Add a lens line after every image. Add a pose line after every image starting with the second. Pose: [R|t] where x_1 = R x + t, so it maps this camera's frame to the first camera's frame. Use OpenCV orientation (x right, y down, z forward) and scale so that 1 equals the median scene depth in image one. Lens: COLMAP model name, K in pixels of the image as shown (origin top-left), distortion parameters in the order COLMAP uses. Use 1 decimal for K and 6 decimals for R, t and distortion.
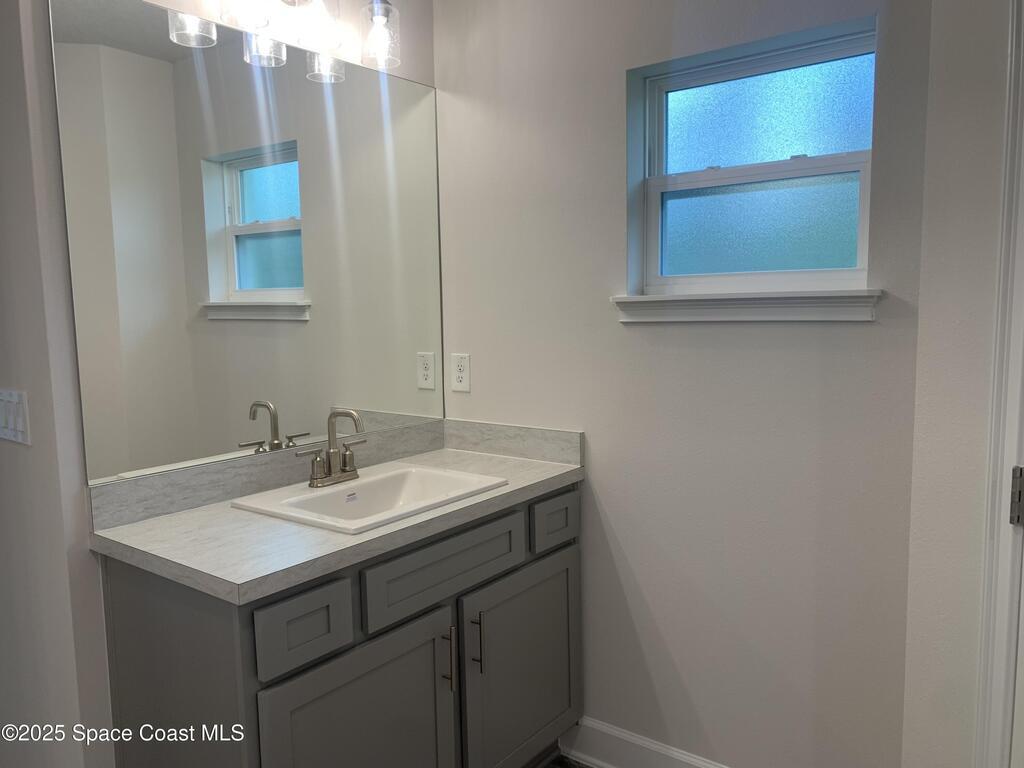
lens RADIAL K [[800.8, 0, 512.6], [0, 800.8, 382.8], [0, 0, 1]] dist [0.001478, 0.009231]
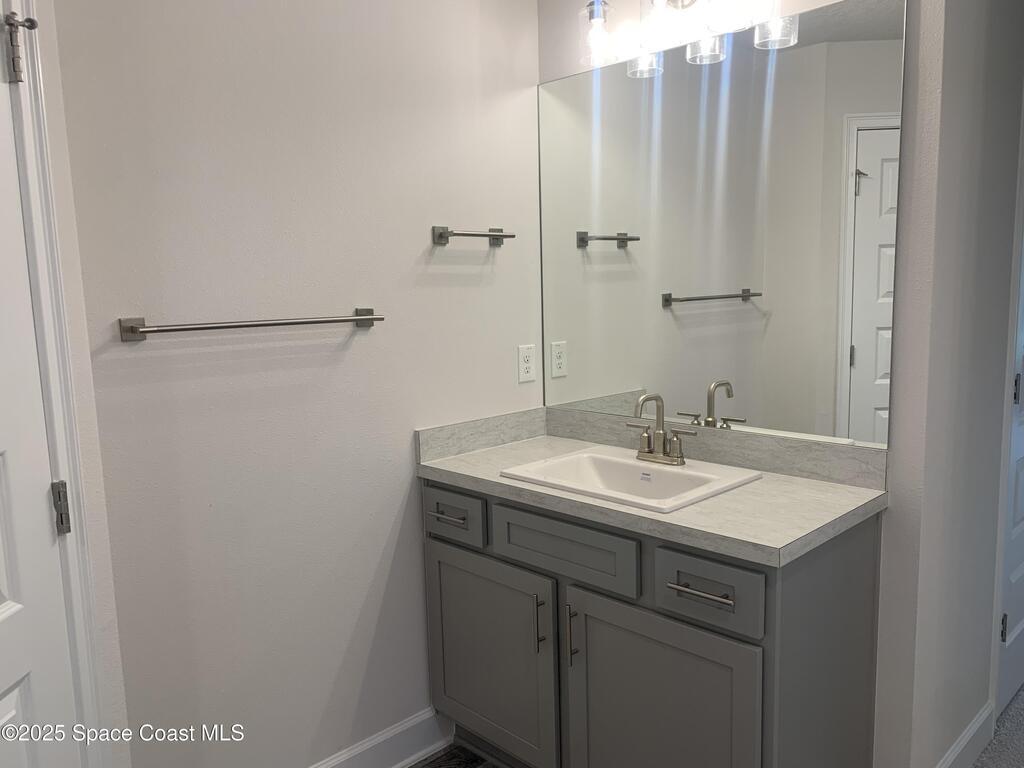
lens RADIAL K [[800.8, 0, 513.6], [0, 800.8, 386.4], [0, 0, 1]] dist [0.001478, 0.009231]
pose [[-0.157184, 0.142927, -0.977172, 0.791401], [-0.085369, 0.983801, 0.157629, -0.116046], [0.983873, 0.108197, -0.142436, 0.917188]]
